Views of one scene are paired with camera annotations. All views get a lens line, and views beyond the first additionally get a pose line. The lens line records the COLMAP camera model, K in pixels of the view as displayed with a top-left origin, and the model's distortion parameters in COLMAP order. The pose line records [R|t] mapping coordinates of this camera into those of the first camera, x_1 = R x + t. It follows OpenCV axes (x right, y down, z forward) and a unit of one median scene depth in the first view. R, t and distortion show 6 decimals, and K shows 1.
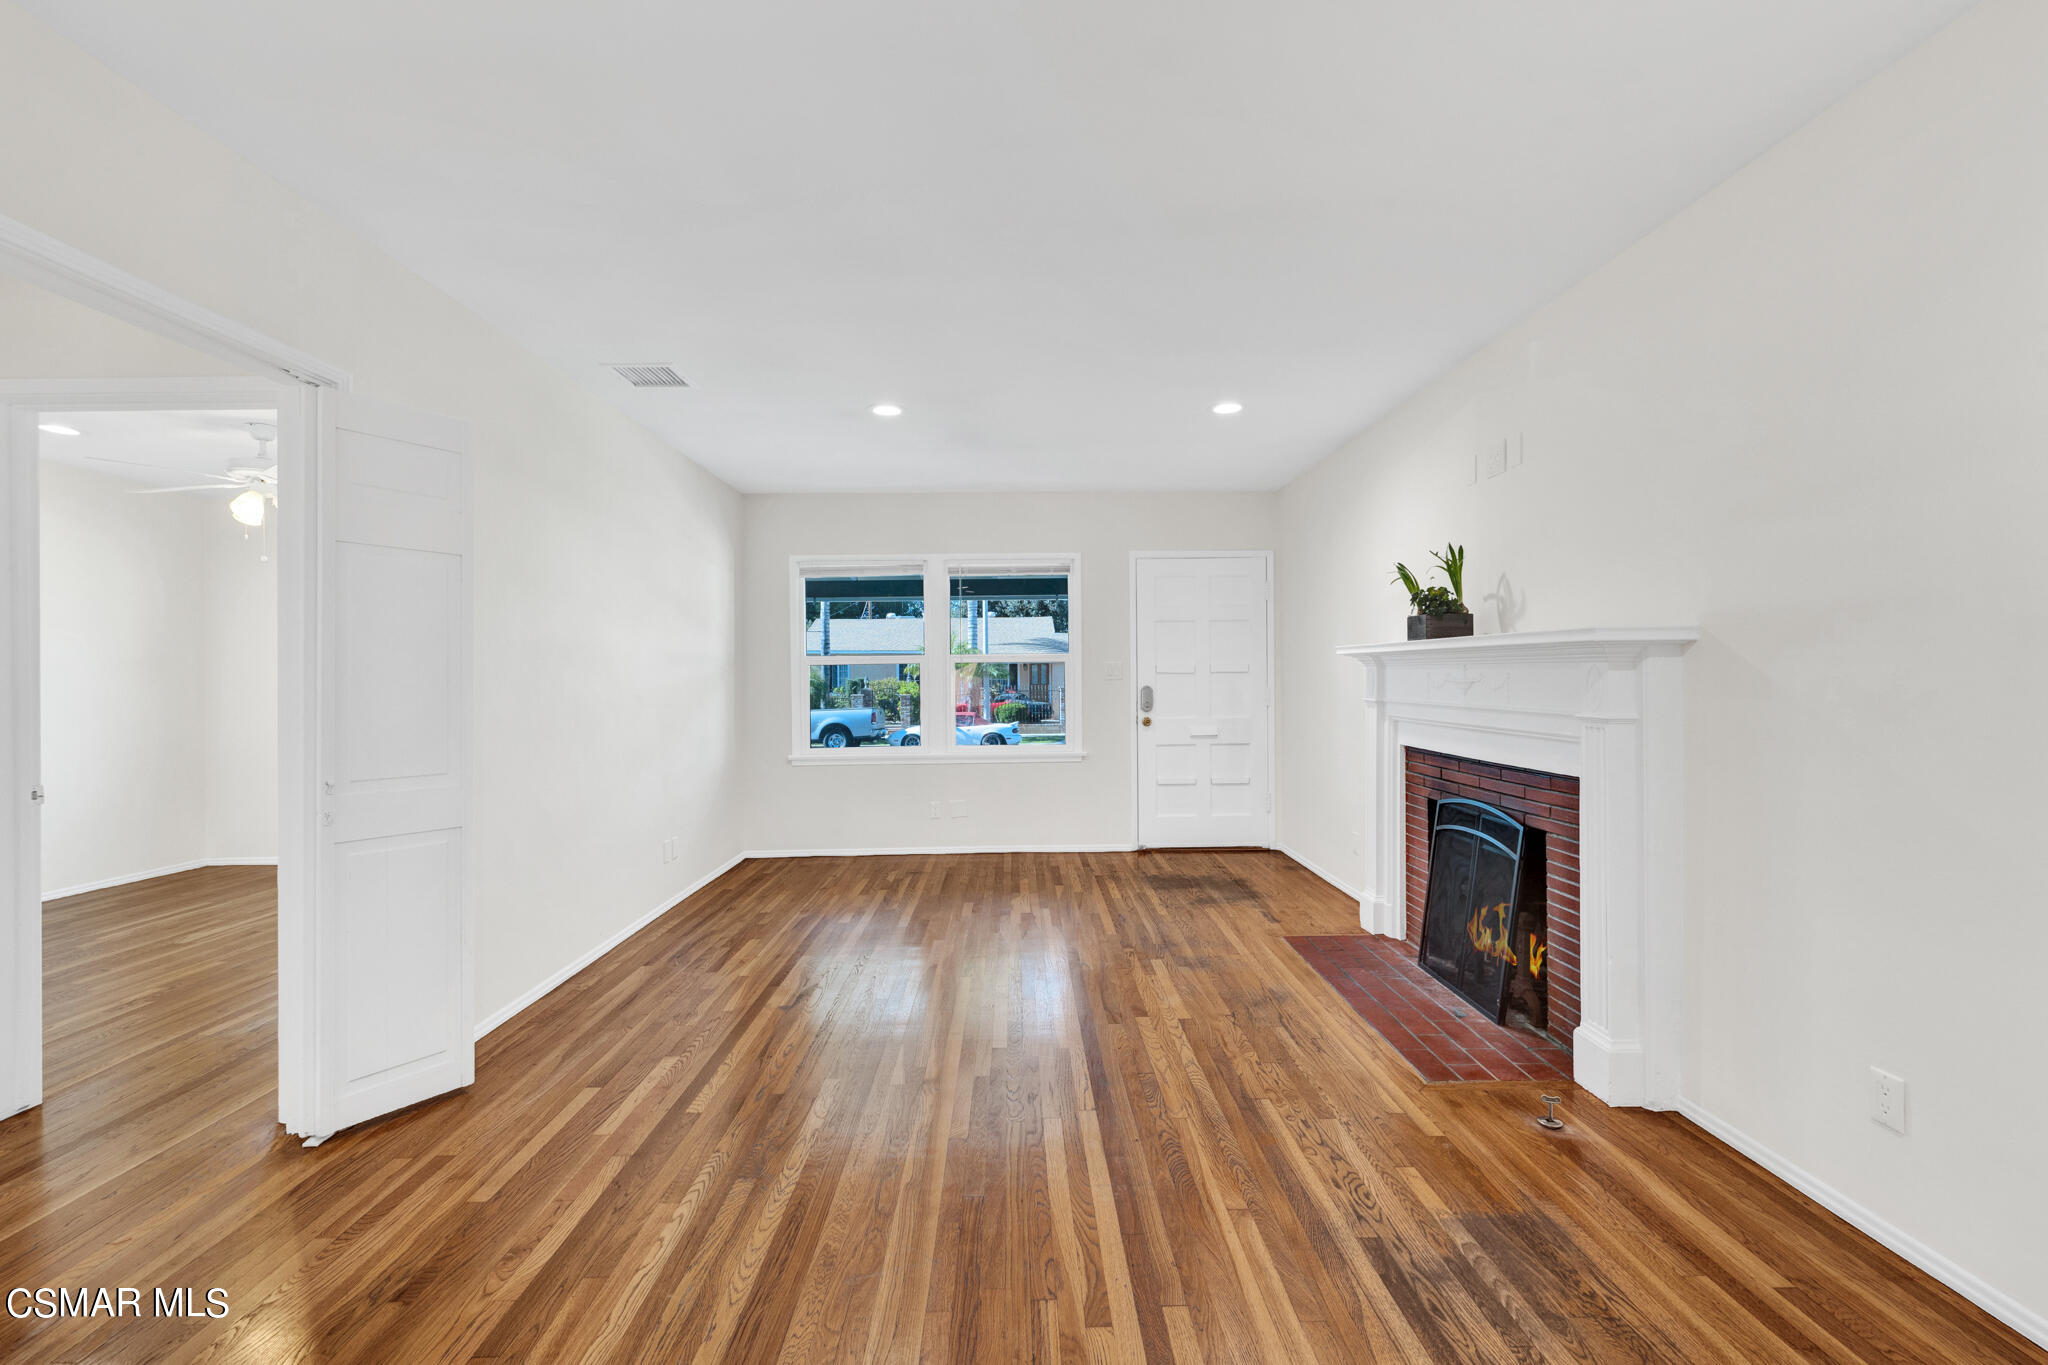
lens RADIAL K [[863.1, 0, 1024.1], [0, 863.1, 678.8], [0, 0, 1]] dist [0.006689, -0.000943]
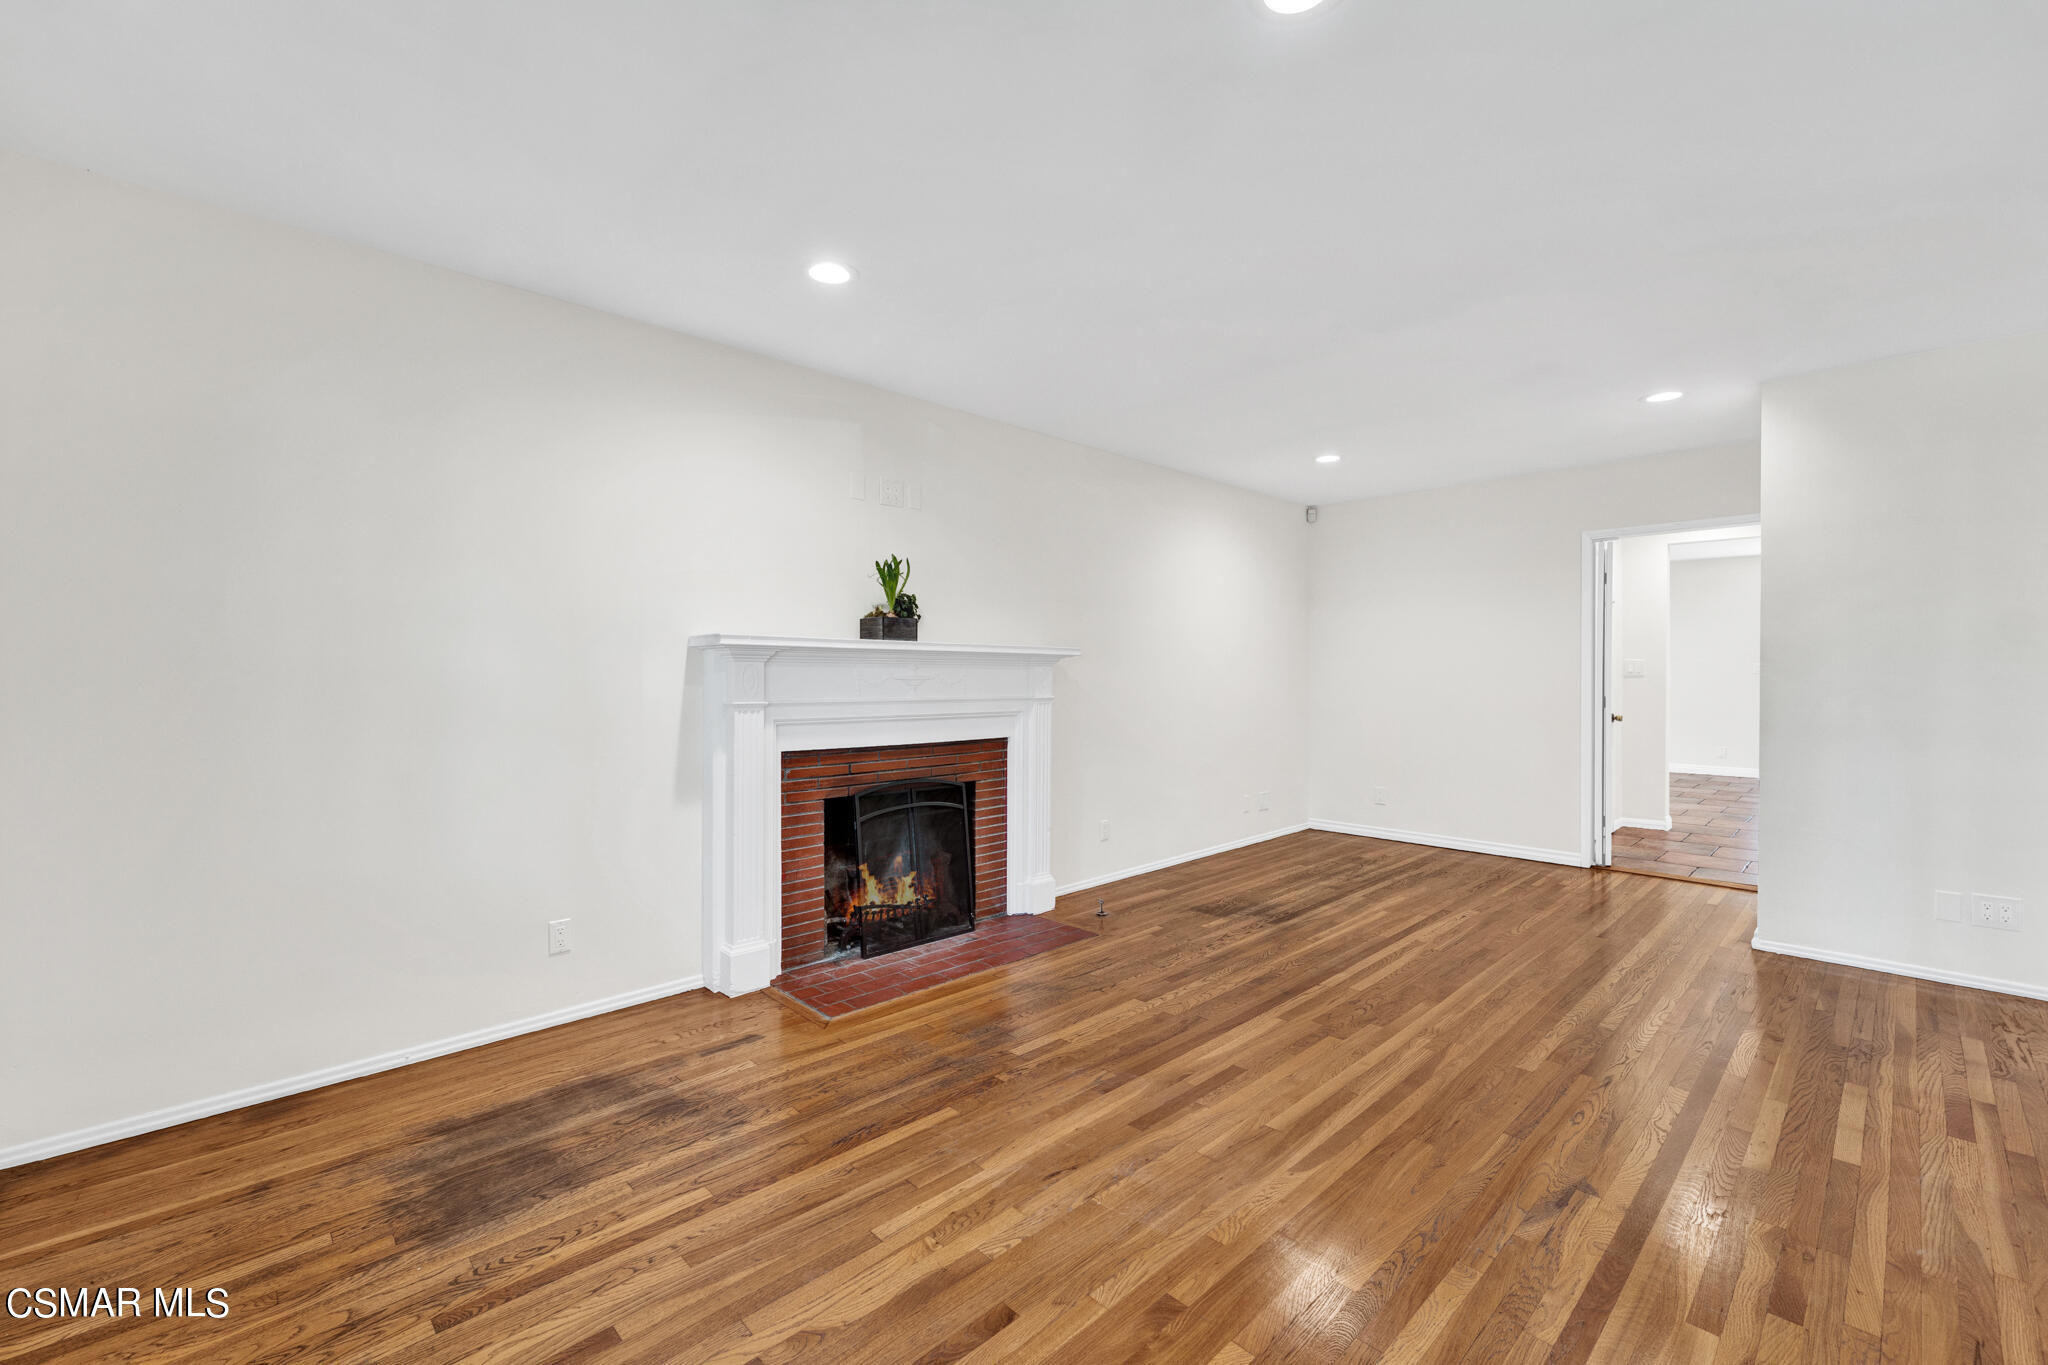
lens RADIAL K [[863.1, 0, 1025.1], [0, 863.1, 682.7], [0, 0, 1]] dist [0.006689, -0.000943]
pose [[-0.687318, 0.000358, 0.726357, -0.562396], [0.007472, 0.999950, 0.006578, 0.003012], [-0.726318, 0.009949, -0.687287, 2.142491]]
